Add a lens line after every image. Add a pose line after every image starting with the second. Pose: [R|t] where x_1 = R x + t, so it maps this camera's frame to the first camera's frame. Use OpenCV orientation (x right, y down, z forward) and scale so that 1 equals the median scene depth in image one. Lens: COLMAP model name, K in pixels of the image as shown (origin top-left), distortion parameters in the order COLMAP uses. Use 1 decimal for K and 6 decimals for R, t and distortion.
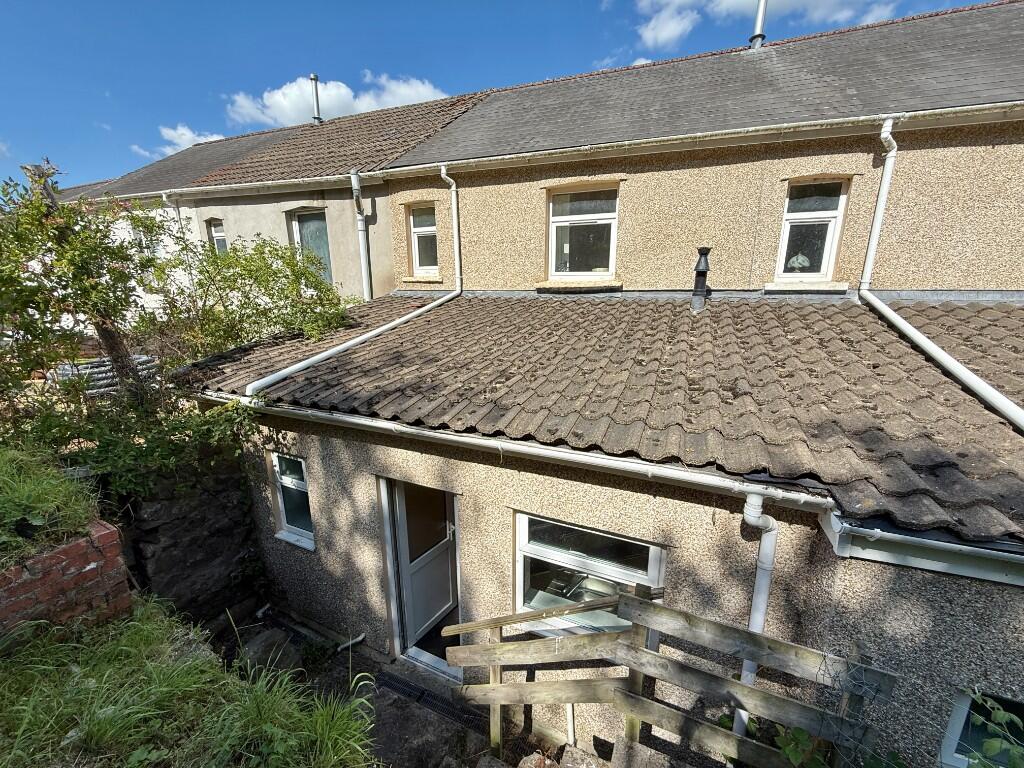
lens RADIAL K [[399.4, 0, 512.0], [0, 399.4, 384.0], [0, 0, 1]] dist [-0.009942, -0.000194]
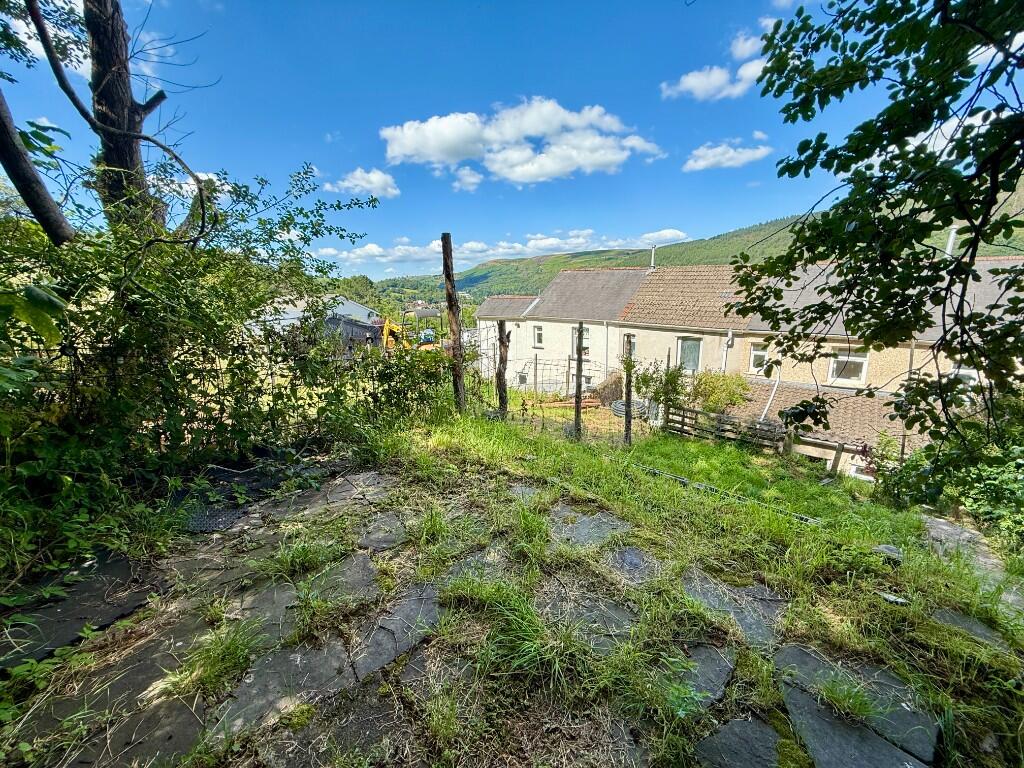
lens RADIAL K [[399.4, 0, 512.0], [0, 399.4, 384.0], [0, 0, 1]] dist [-0.009942, -0.000194]
pose [[0.955851, 0.052916, -0.289049, -1.086090], [-0.058143, 0.998263, -0.009522, -0.125671], [0.288043, 0.025908, 0.957267, -1.905610]]
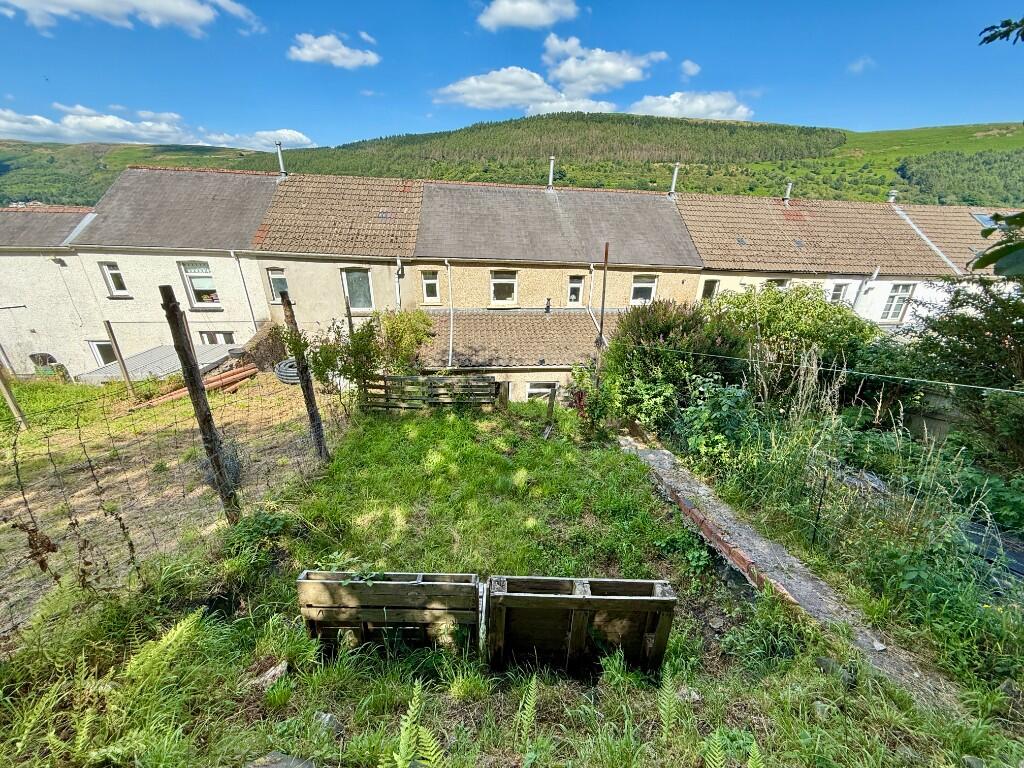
lens RADIAL K [[399.4, 0, 512.0], [0, 399.4, 384.0], [0, 0, 1]] dist [-0.009942, -0.000194]
pose [[0.871694, -0.173143, 0.458445, -1.105674], [0.091914, 0.976667, 0.194095, -0.267519], [-0.481354, -0.127054, 0.867269, -1.394751]]
